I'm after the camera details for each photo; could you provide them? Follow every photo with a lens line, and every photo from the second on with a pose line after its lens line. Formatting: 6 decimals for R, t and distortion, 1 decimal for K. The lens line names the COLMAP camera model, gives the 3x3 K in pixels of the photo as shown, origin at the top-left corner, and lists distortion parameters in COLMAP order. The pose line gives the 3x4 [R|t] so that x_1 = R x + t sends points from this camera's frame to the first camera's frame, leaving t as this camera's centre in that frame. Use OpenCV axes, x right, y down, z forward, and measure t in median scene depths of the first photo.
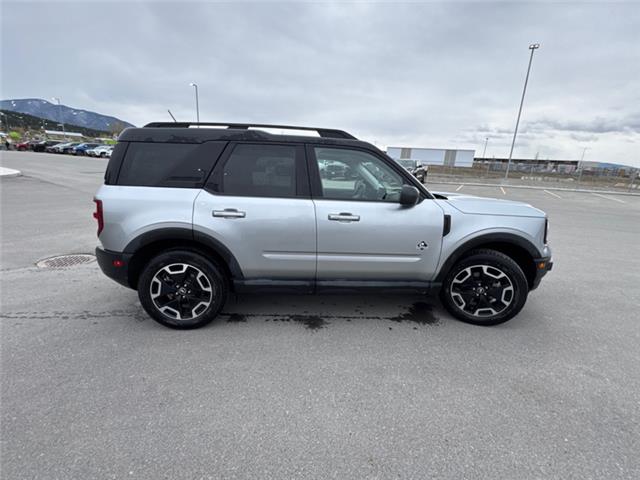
lens RADIAL K [[292.3, 0, 318.1], [0, 292.3, 243.1], [0, 0, 1]] dist [-0.003697, -0.000333]
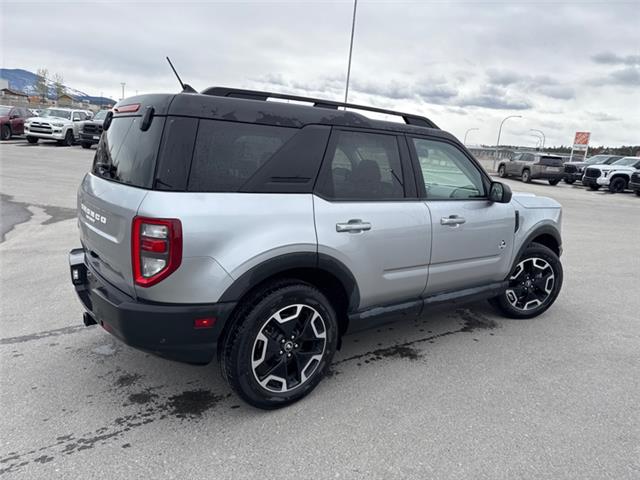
lens RADIAL K [[456.8, 0, 320.0], [0, 456.8, 240.0], [0, 0, 1]] dist [0.005475, -0.004934]
pose [[0.829561, -0.088801, 0.551310, -0.953525], [0.096733, 0.995201, 0.014745, -0.085275], [-0.549974, 0.041098, 0.834170, 0.081104]]
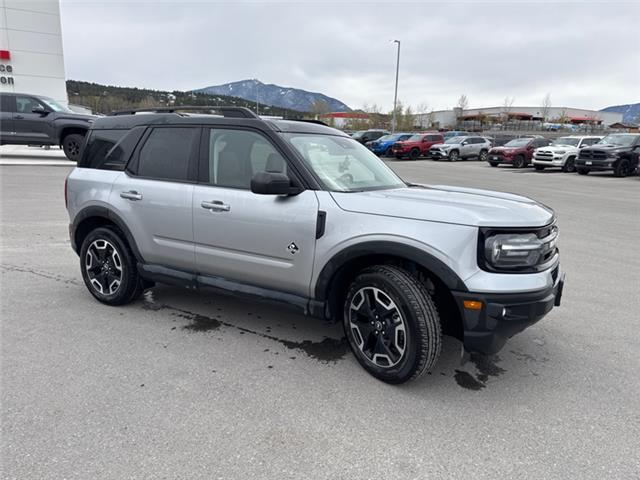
lens RADIAL K [[448.6, 0, 318.7], [0, 448.6, 248.2], [0, 0, 1]] dist [0.006498, -0.002191]
pose [[0.835453, 0.105042, -0.539430, 1.054661], [-0.131690, 0.991231, -0.010937, 0.012579], [0.533551, 0.080175, 0.841959, 0.029246]]
